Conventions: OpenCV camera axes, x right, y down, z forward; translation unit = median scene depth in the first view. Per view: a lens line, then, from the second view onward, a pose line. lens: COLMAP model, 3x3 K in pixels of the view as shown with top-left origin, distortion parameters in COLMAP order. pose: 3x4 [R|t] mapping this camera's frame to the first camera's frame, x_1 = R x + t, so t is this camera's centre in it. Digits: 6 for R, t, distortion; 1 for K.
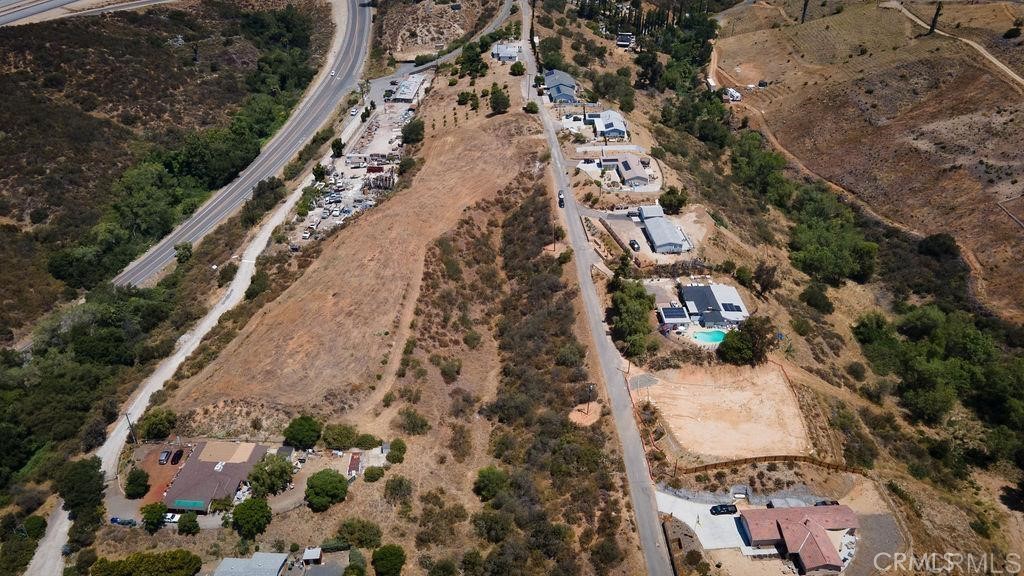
lens RADIAL K [[742.1, 0, 506.8], [0, 742.1, 290.9], [0, 0, 1]] dist [0.022001, 0.040693]
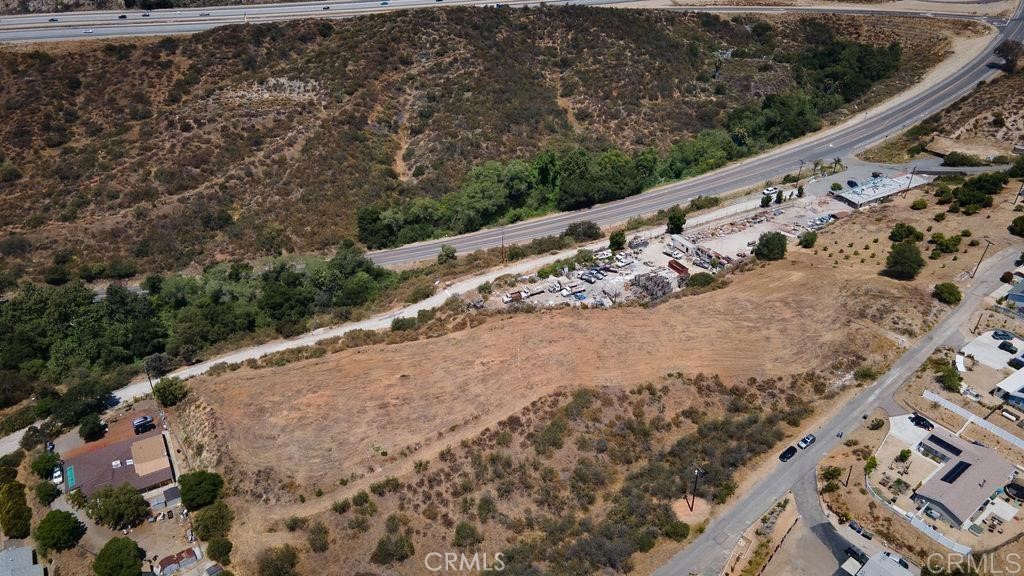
lens RADIAL K [[742.1, 0, 507.7], [0, 742.1, 288.5], [0, 0, 1]] dist [0.022001, 0.040693]
pose [[0.564015, 0.459395, -0.686180, 0.287912], [-0.460302, 0.864795, 0.200625, -0.241899], [0.685571, 0.202695, 0.699219, 0.390439]]
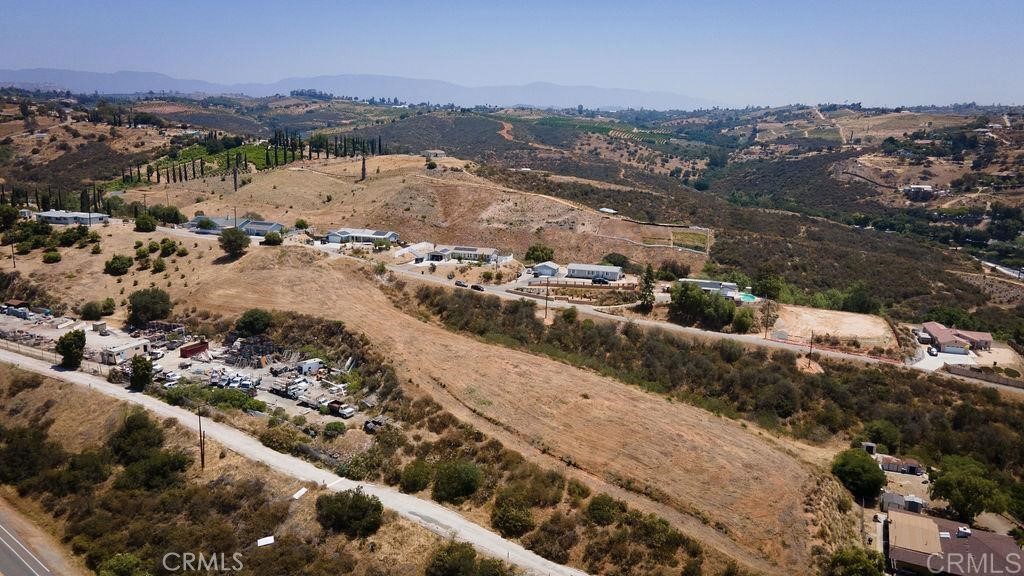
lens RADIAL K [[742.1, 0, 507.8], [0, 742.1, 287.3], [0, 0, 1]] dist [0.022001, 0.040693]
pose [[0.376744, -0.203231, 0.903749, -0.677626], [0.504356, 0.863346, -0.016105, -0.085777], [-0.776974, 0.461878, 0.427761, 0.585671]]
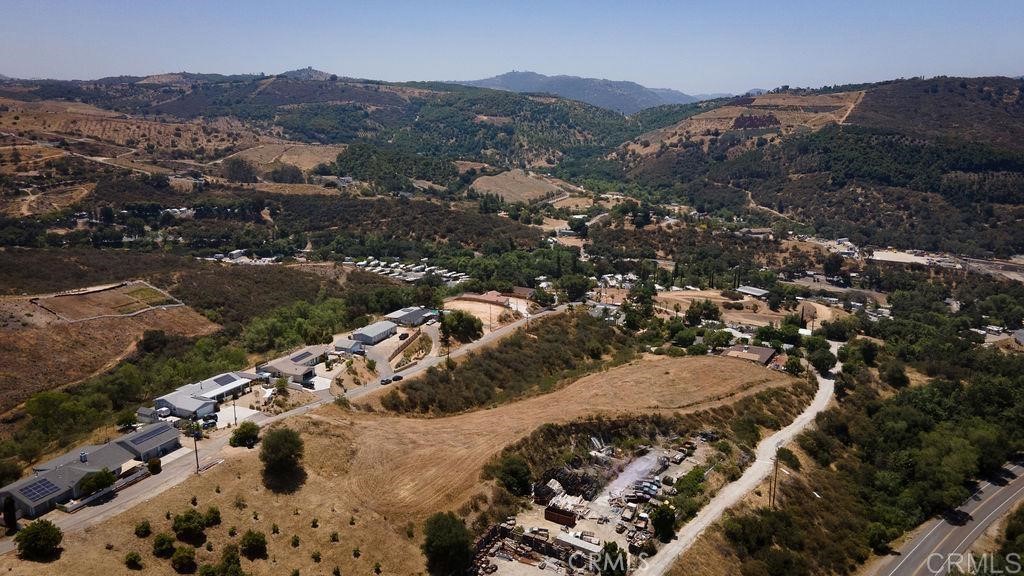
lens RADIAL K [[742.1, 0, 511.2], [0, 742.1, 293.0], [0, 0, 1]] dist [0.022001, 0.040693]
pose [[-0.884242, -0.137485, 0.446333, -0.406170], [0.238007, 0.689616, 0.683946, -0.726620], [-0.401831, 0.711005, -0.577065, 1.337239]]
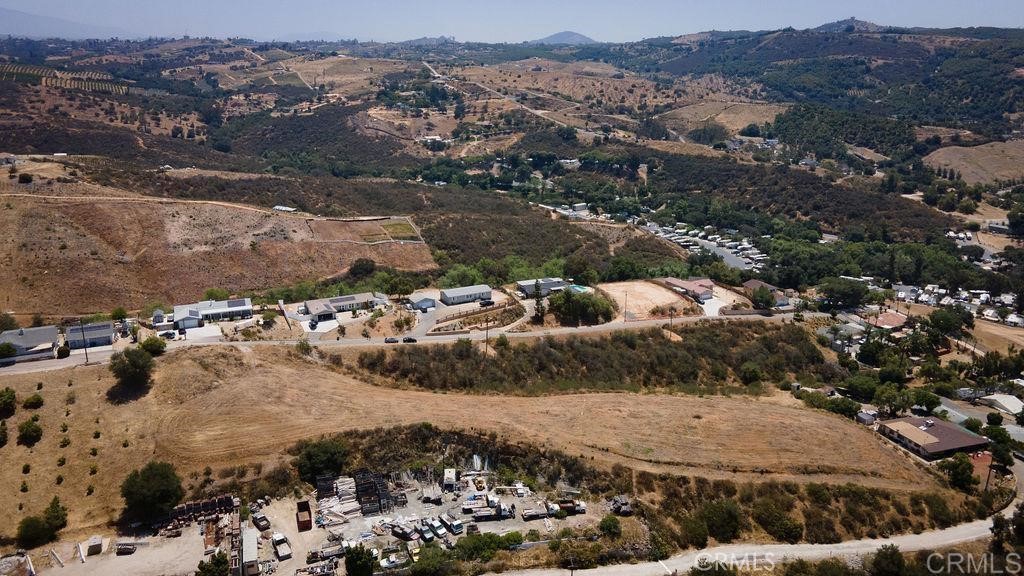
lens RADIAL K [[742.1, 0, 507.9], [0, 742.1, 294.1], [0, 0, 1]] dist [0.022001, 0.040693]
pose [[-0.376480, -0.293995, 0.878538, -0.680670], [0.505545, 0.729473, 0.460753, -0.477919], [-0.776329, 0.617605, -0.126004, 0.960112]]
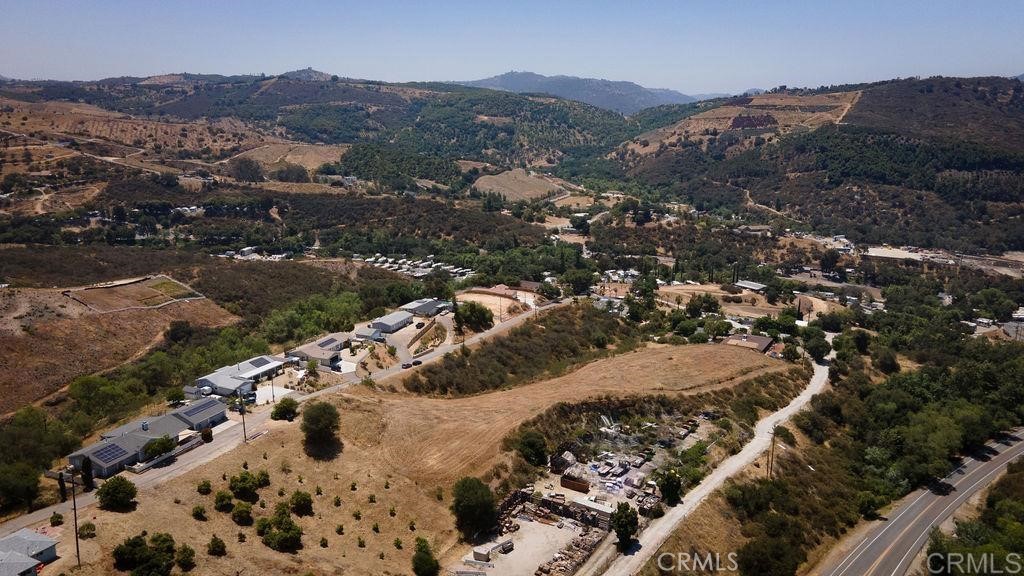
lens RADIAL K [[742.1, 0, 511.1], [0, 742.1, 291.8], [0, 0, 1]] dist [0.022001, 0.040693]
pose [[-0.885379, -0.135206, 0.444773, -0.415815], [0.237823, 0.690344, 0.683275, -0.757746], [-0.399430, 0.710735, -0.579061, 1.383357]]
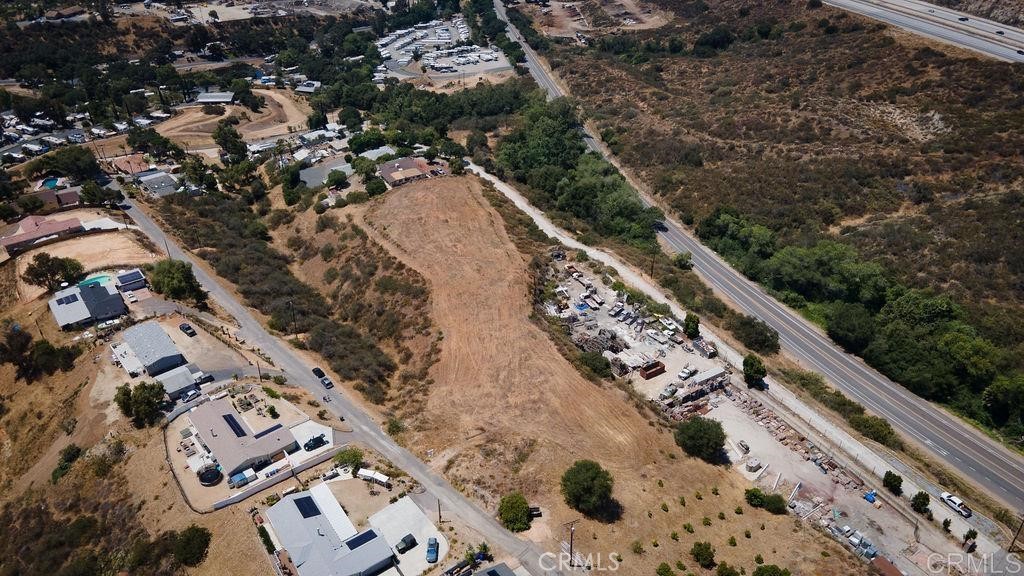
lens RADIAL K [[742.1, 0, 511.0], [0, 742.1, 292.8], [0, 0, 1]] dist [0.022001, 0.040693]
pose [[-0.809055, 0.320195, -0.492853, 0.239282], [-0.325263, 0.454513, 0.829230, -0.761462], [0.489524, 0.831200, -0.263578, 1.174524]]
